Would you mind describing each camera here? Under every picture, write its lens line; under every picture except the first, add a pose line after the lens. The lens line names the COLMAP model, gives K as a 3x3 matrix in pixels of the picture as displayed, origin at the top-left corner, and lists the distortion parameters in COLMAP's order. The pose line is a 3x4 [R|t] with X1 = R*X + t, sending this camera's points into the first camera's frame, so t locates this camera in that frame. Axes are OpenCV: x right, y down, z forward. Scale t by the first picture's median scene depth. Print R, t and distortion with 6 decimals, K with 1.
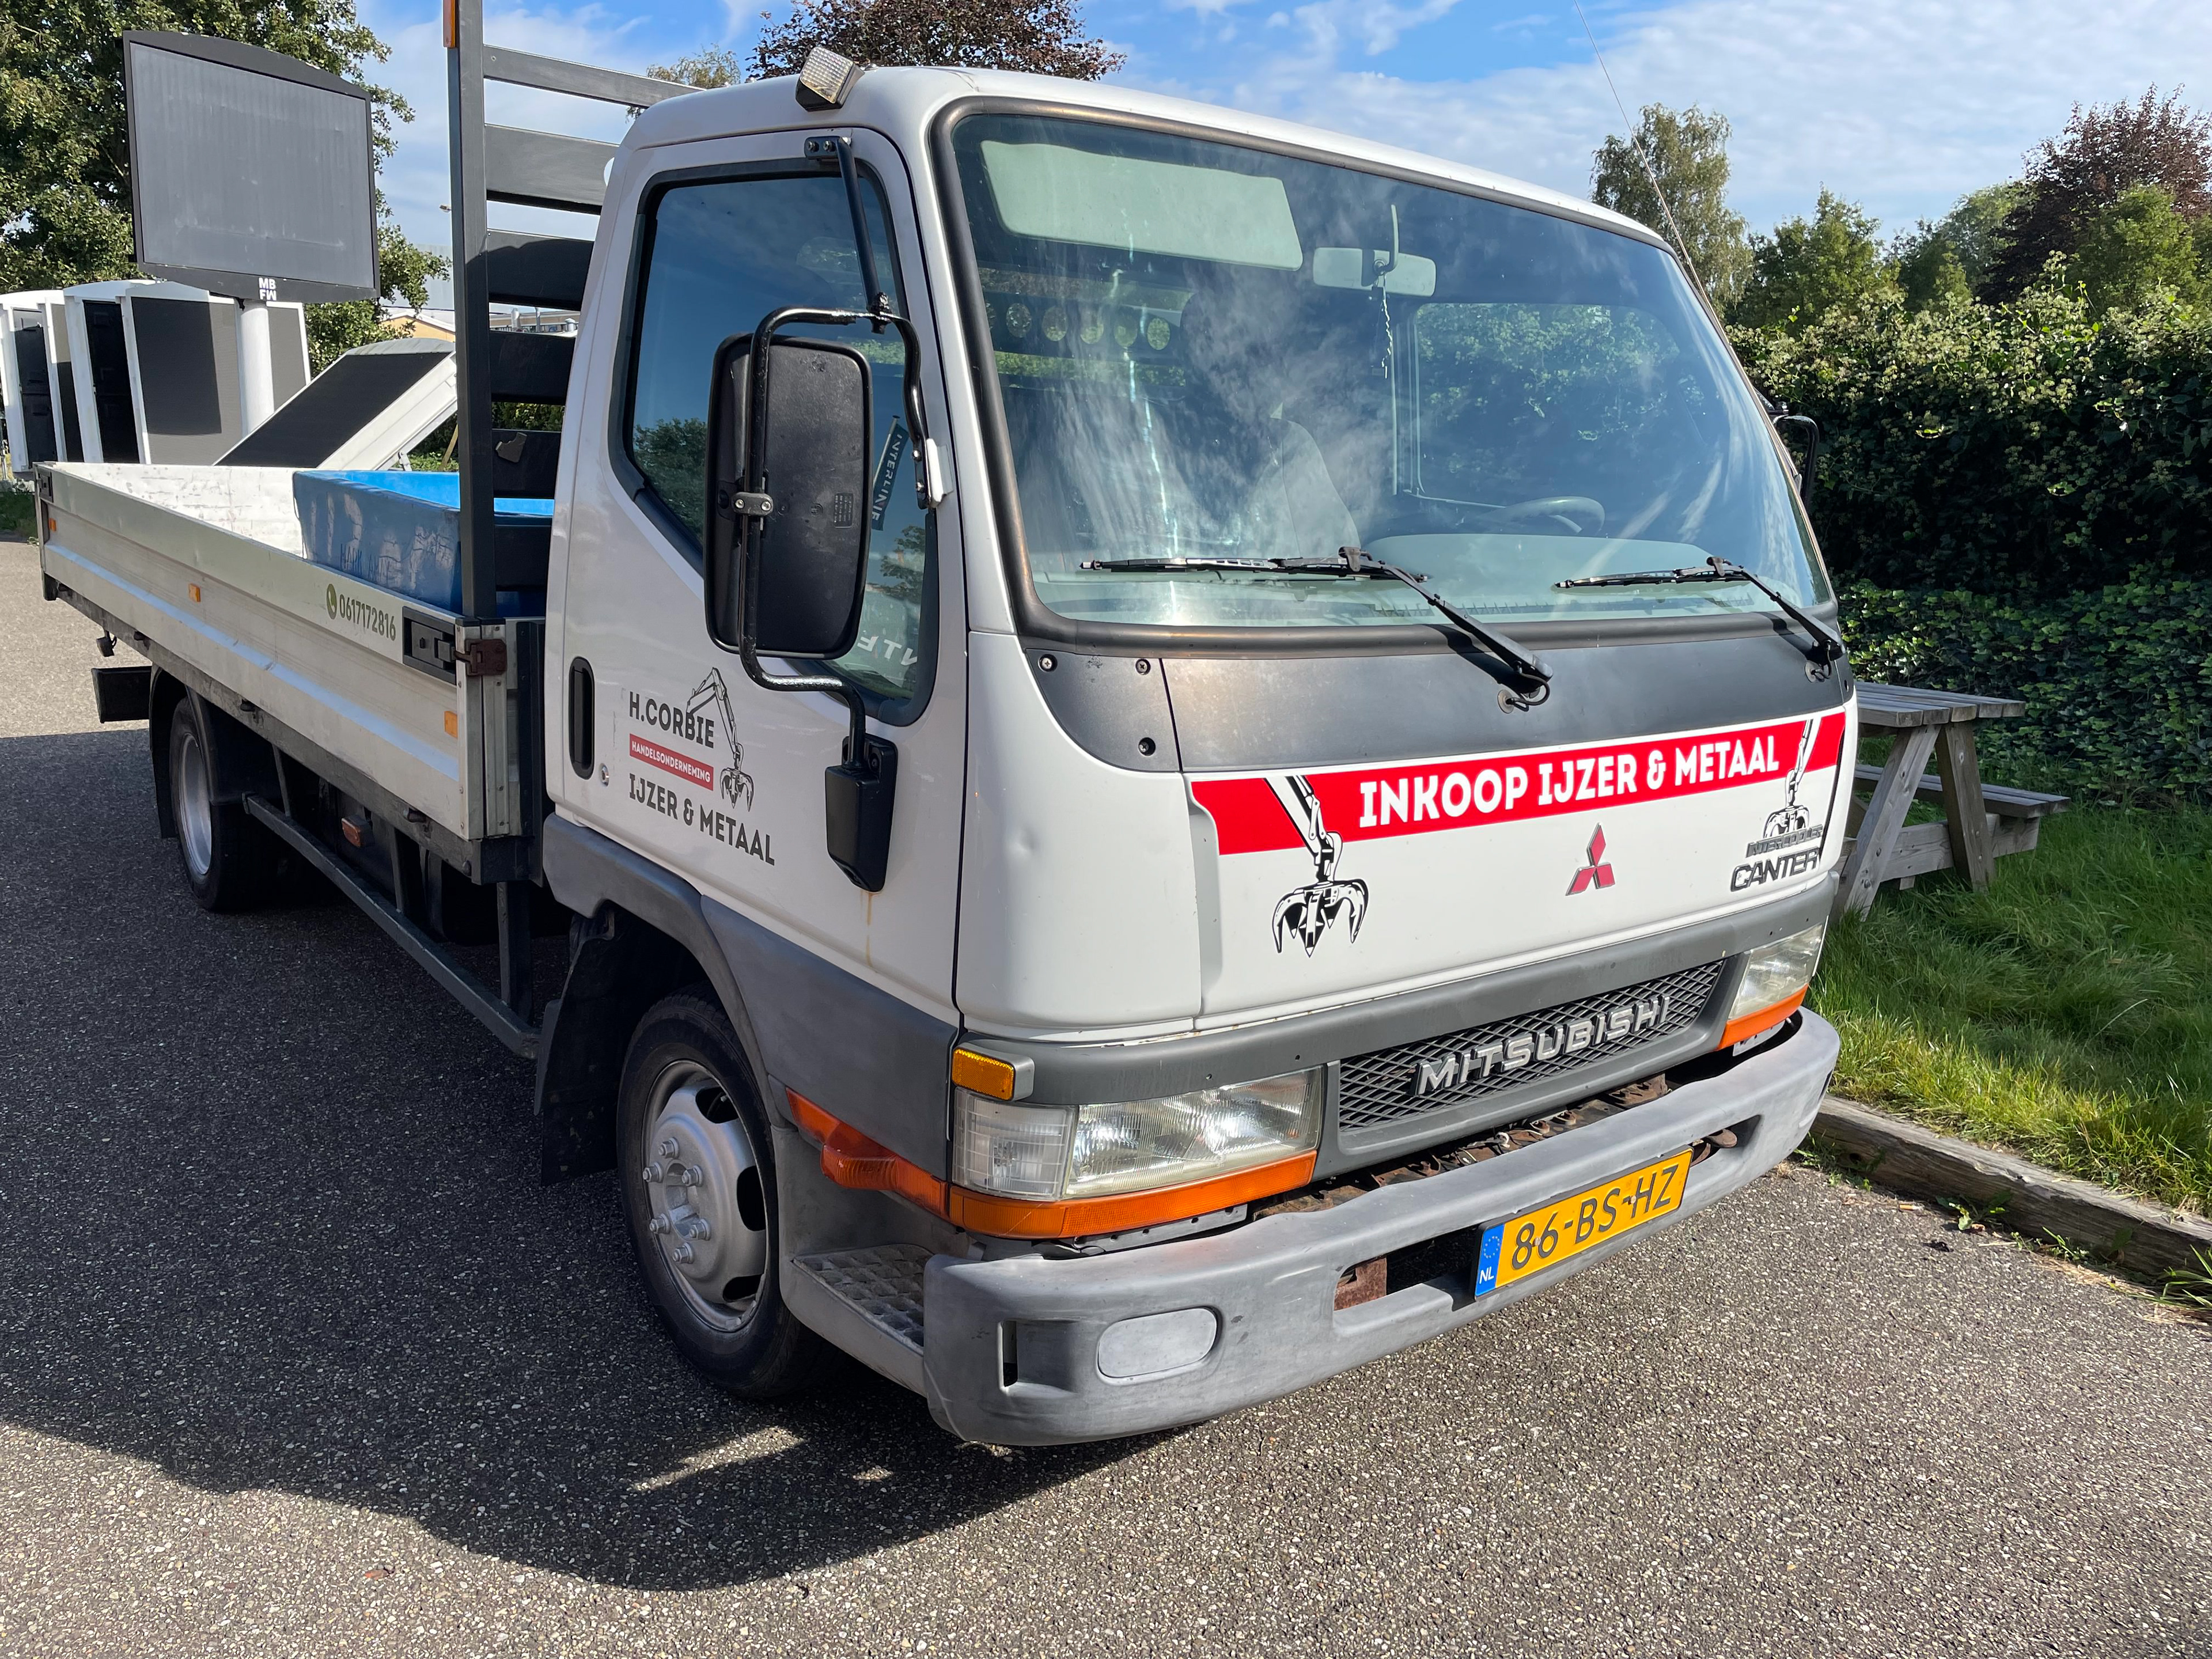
lens RADIAL K [[1698.6, 0, 1120.1], [0, 1698.6, 810.7], [0, 0, 1]] dist [0.099533, -0.132674]
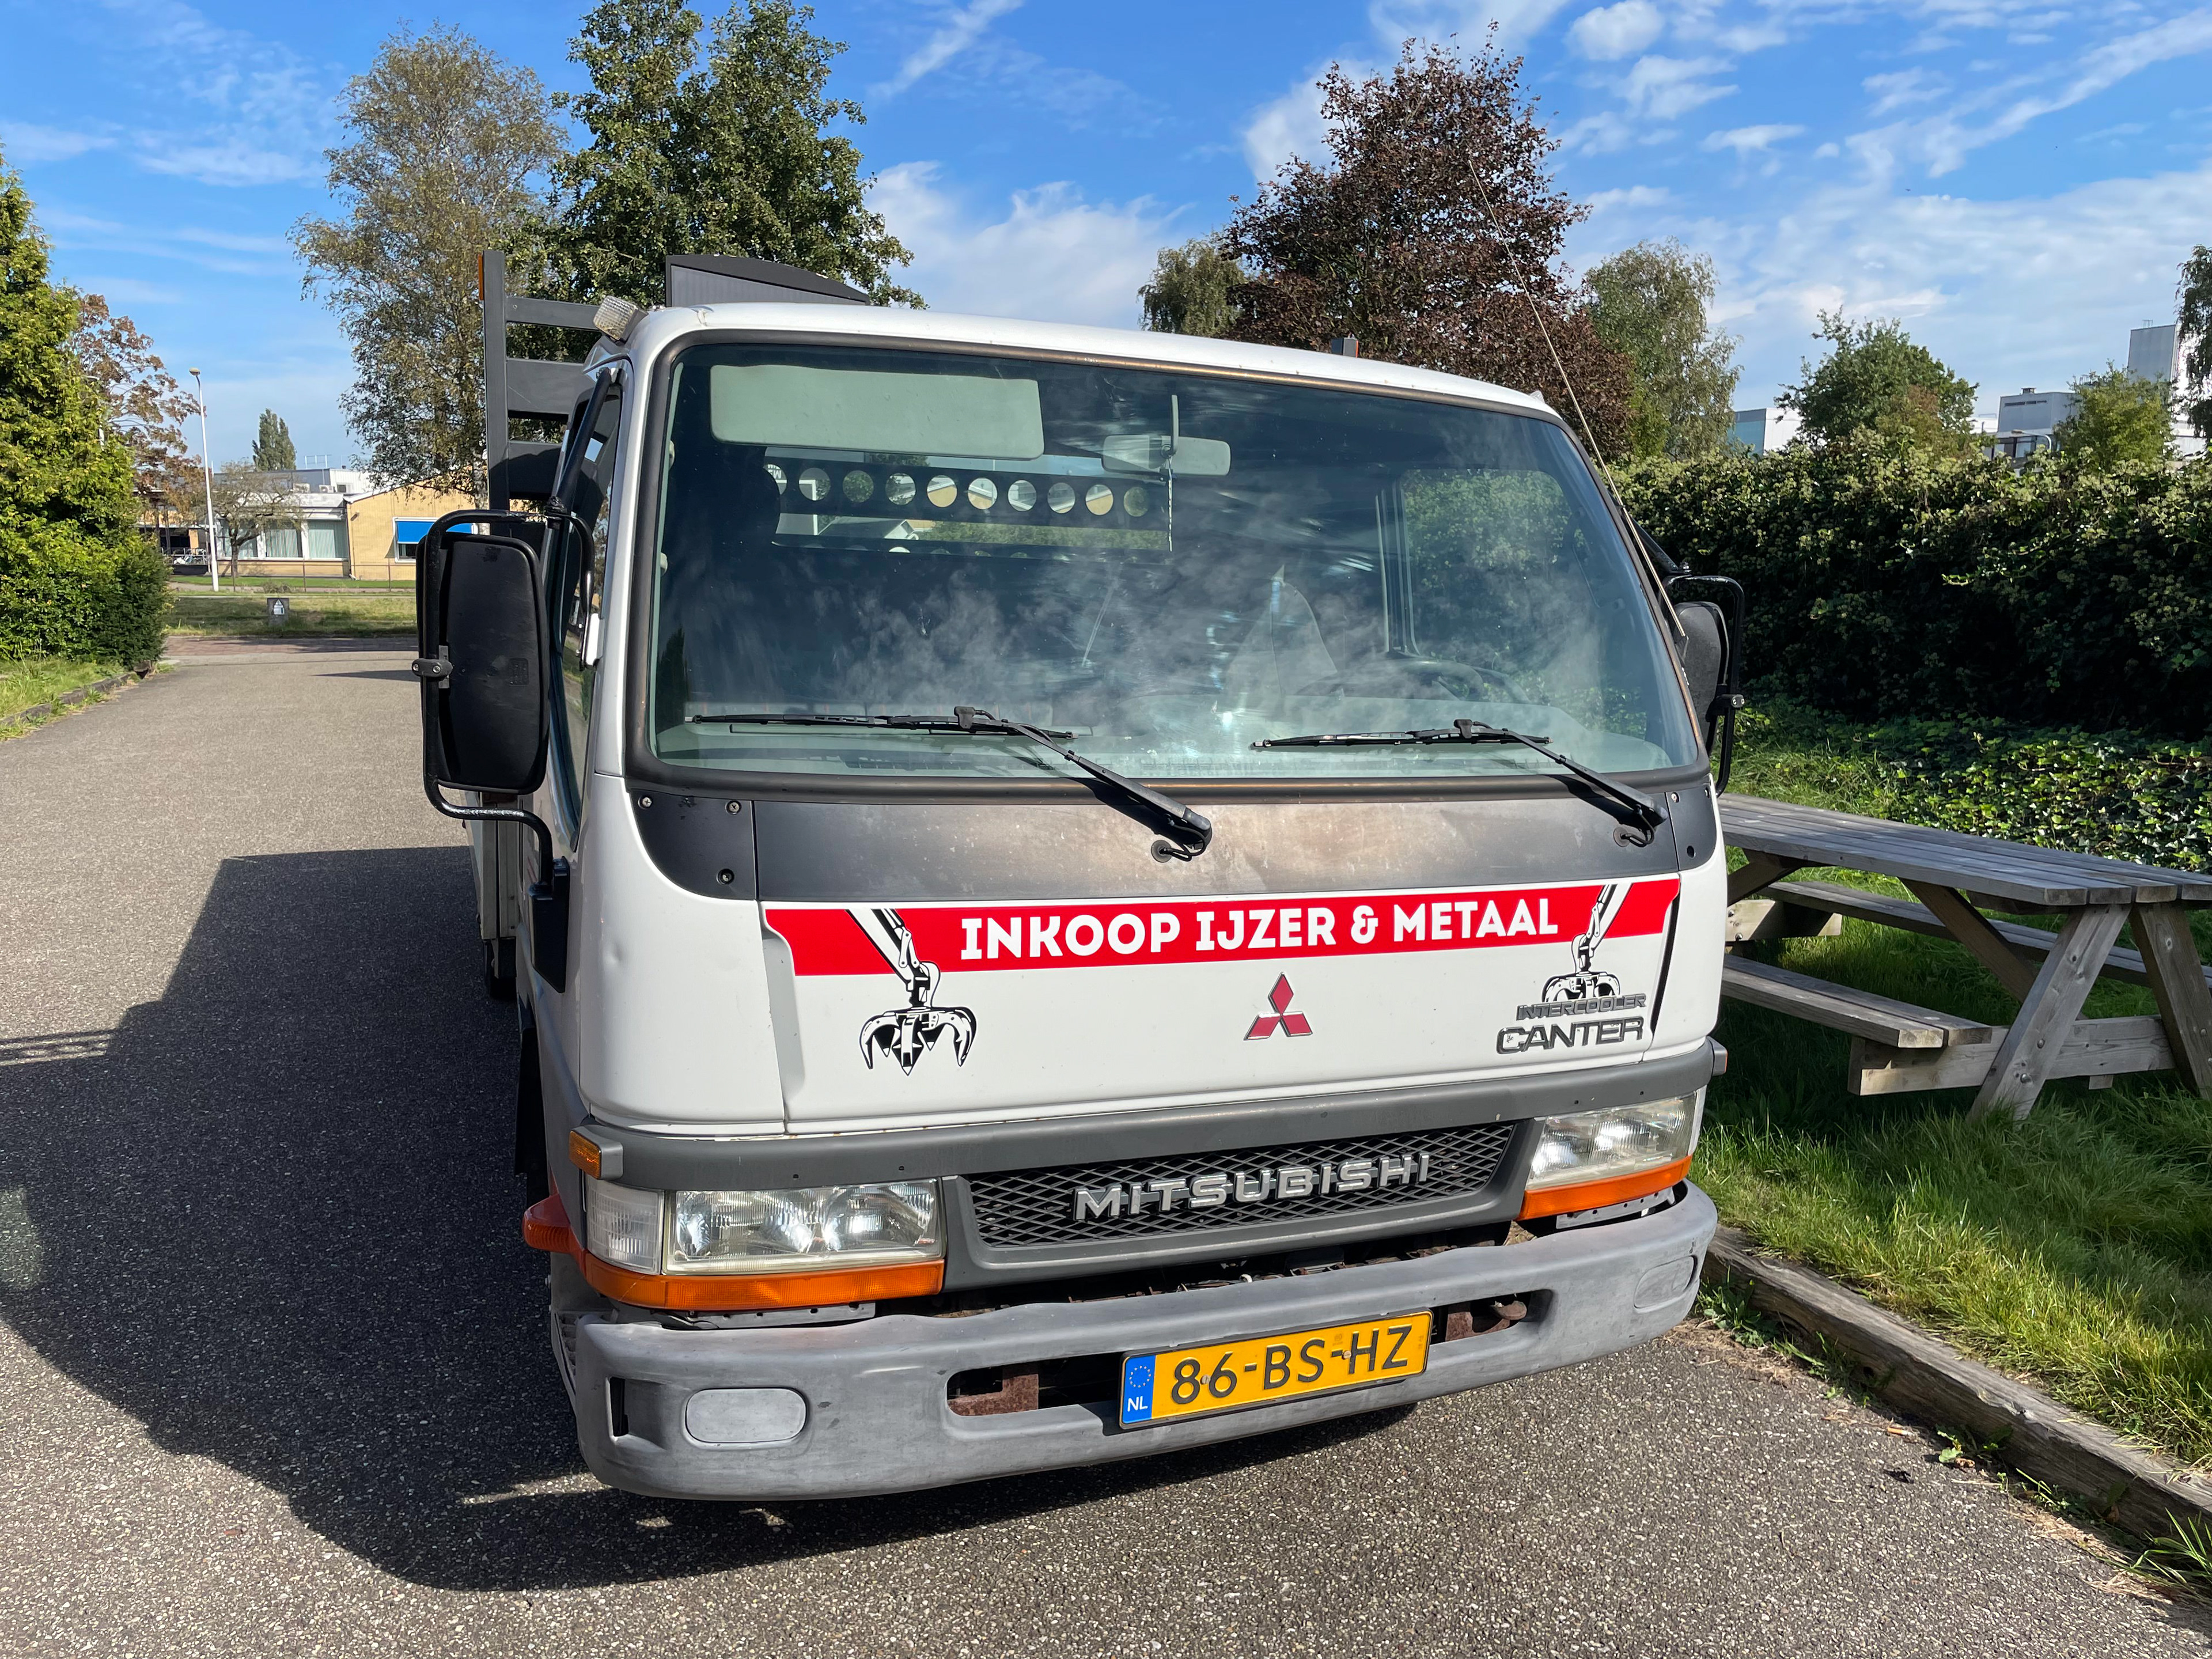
lens RADIAL K [[1698.6, 0, 1120.1], [0, 1698.6, 810.7], [0, 0, 1]] dist [0.099533, -0.132674]
pose [[0.953957, 0.029680, -0.298470, 0.484972], [-0.053965, 0.995837, -0.073454, -0.009207], [0.295047, 0.086179, 0.951588, -0.019396]]
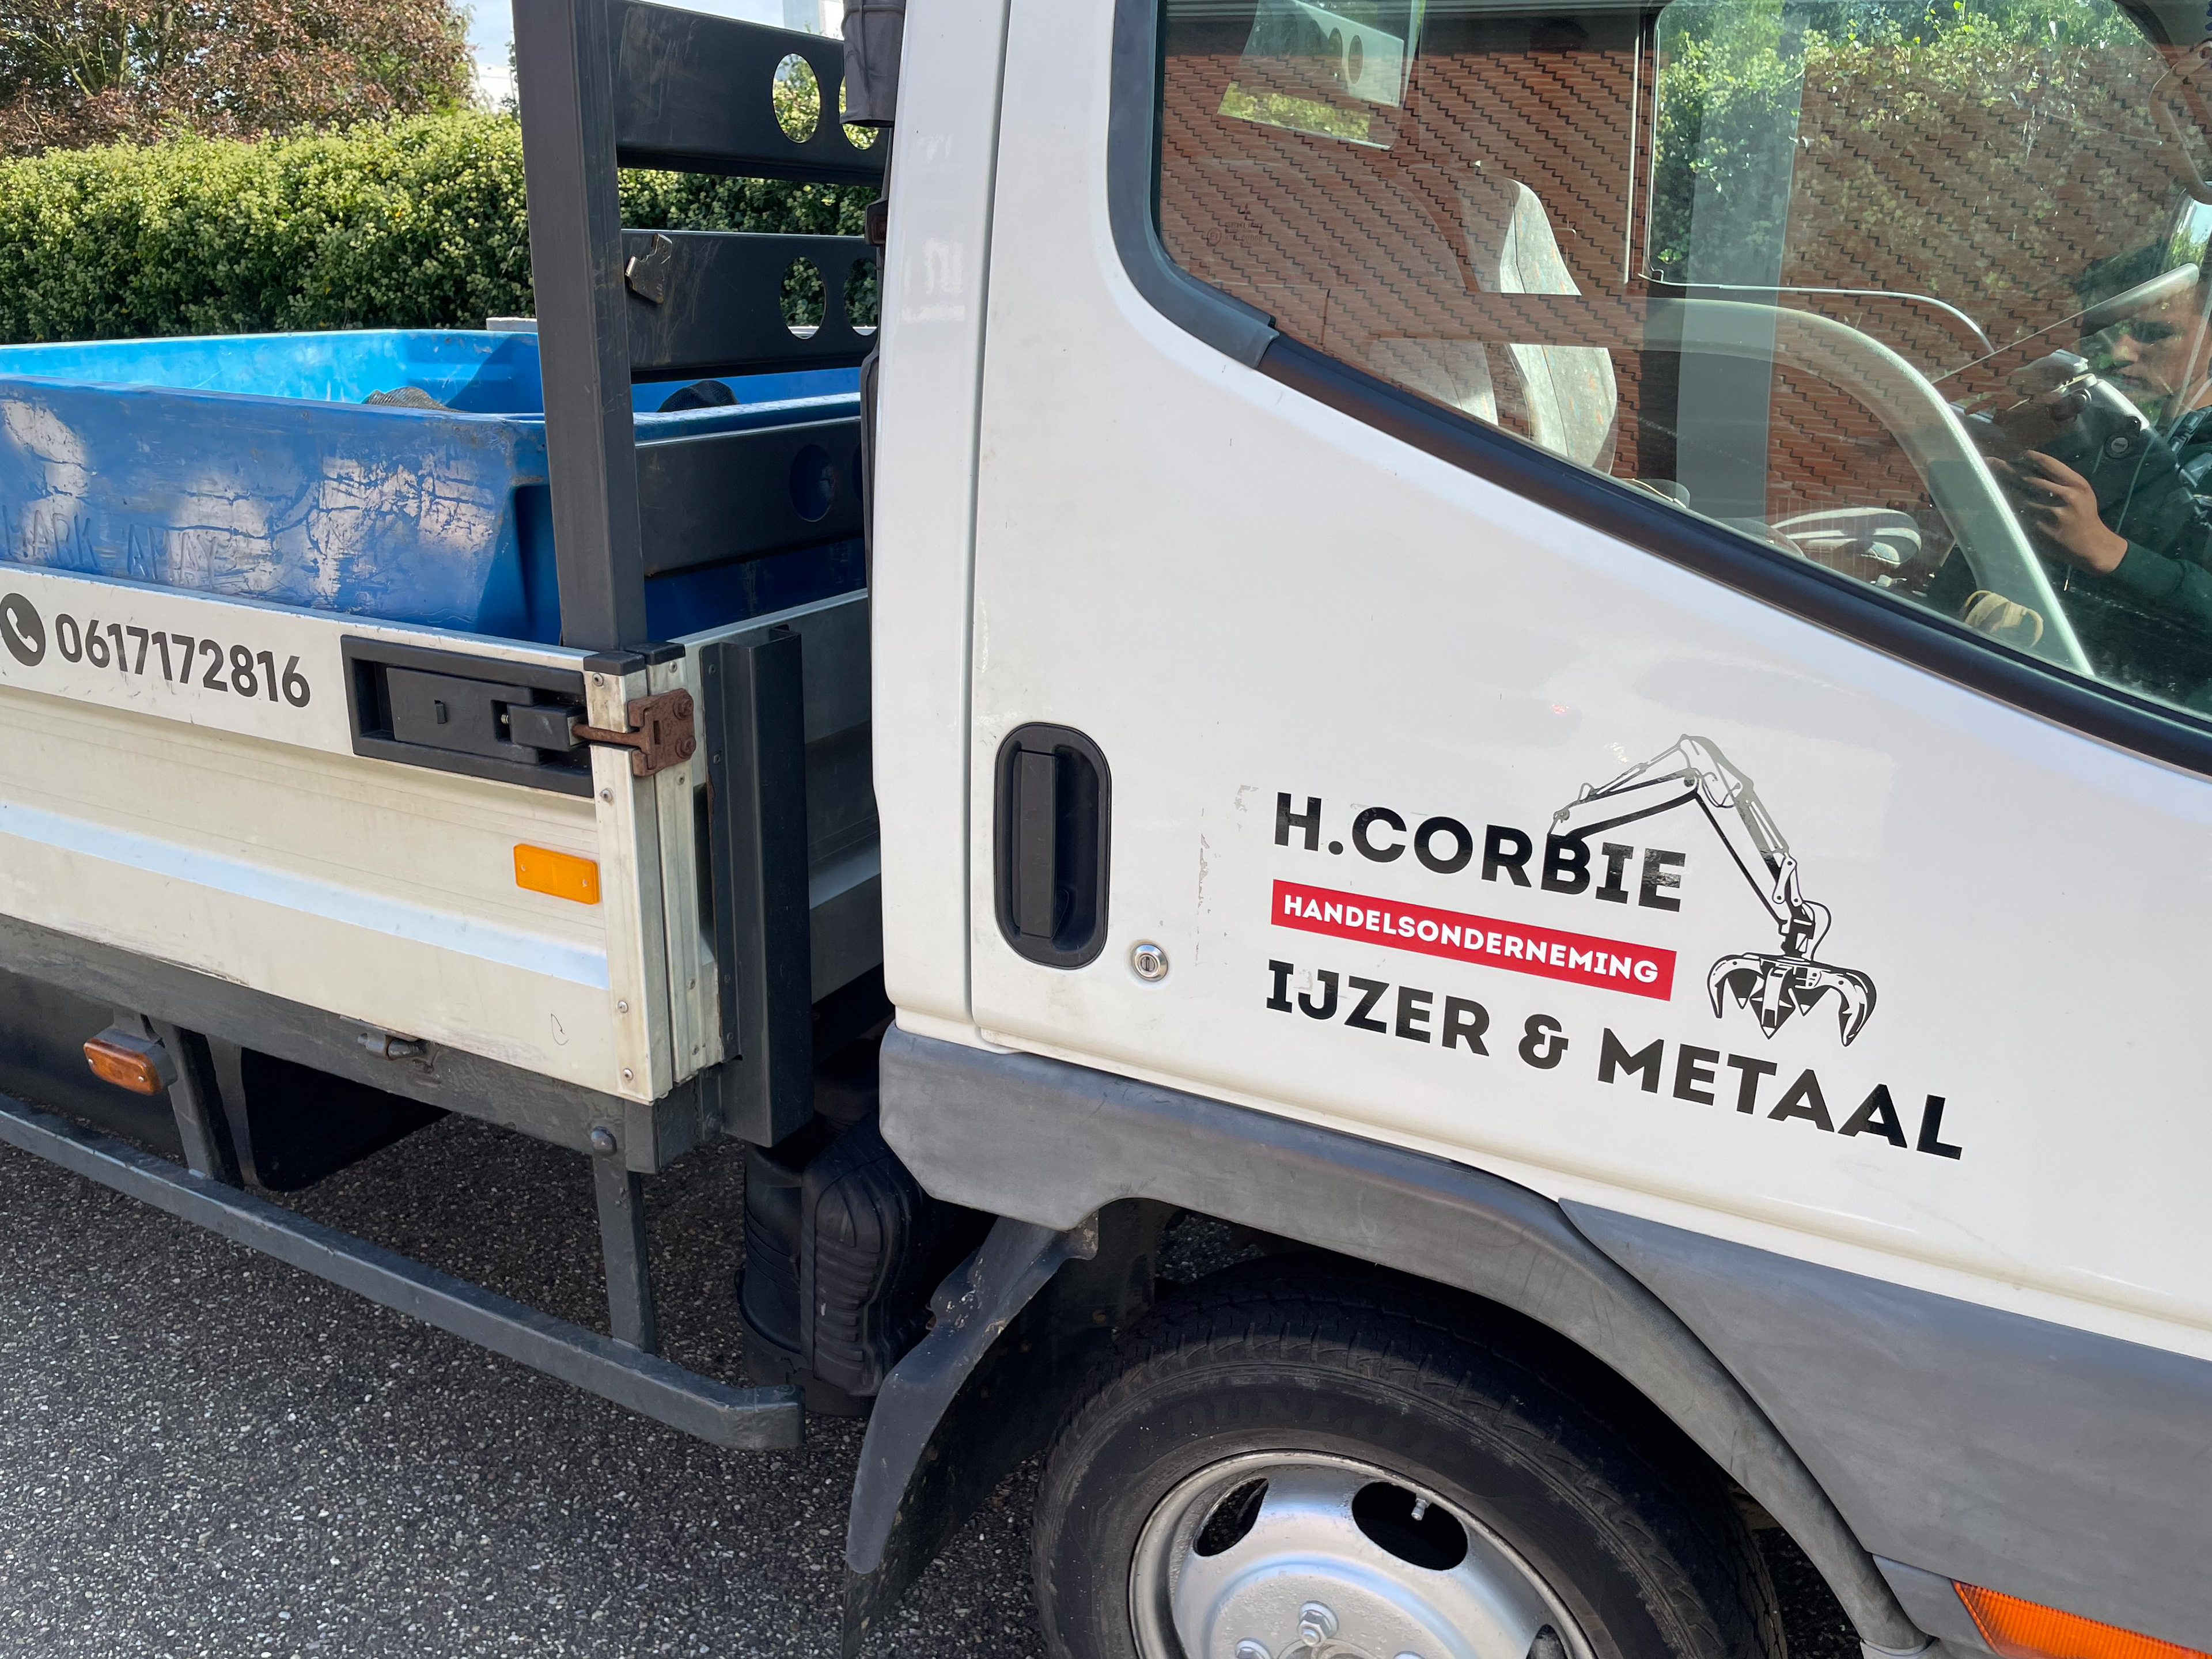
lens RADIAL K [[1684.7, 0, 1106.0], [0, 1684.7, 829.5], [0, 0, 1]] dist [0.084142, -0.110681]
pose [[0.915765, -0.171678, 0.363183, -0.506756], [0.128213, 0.981706, 0.140768, -0.132670], [-0.380706, -0.082345, 0.921023, 0.611634]]
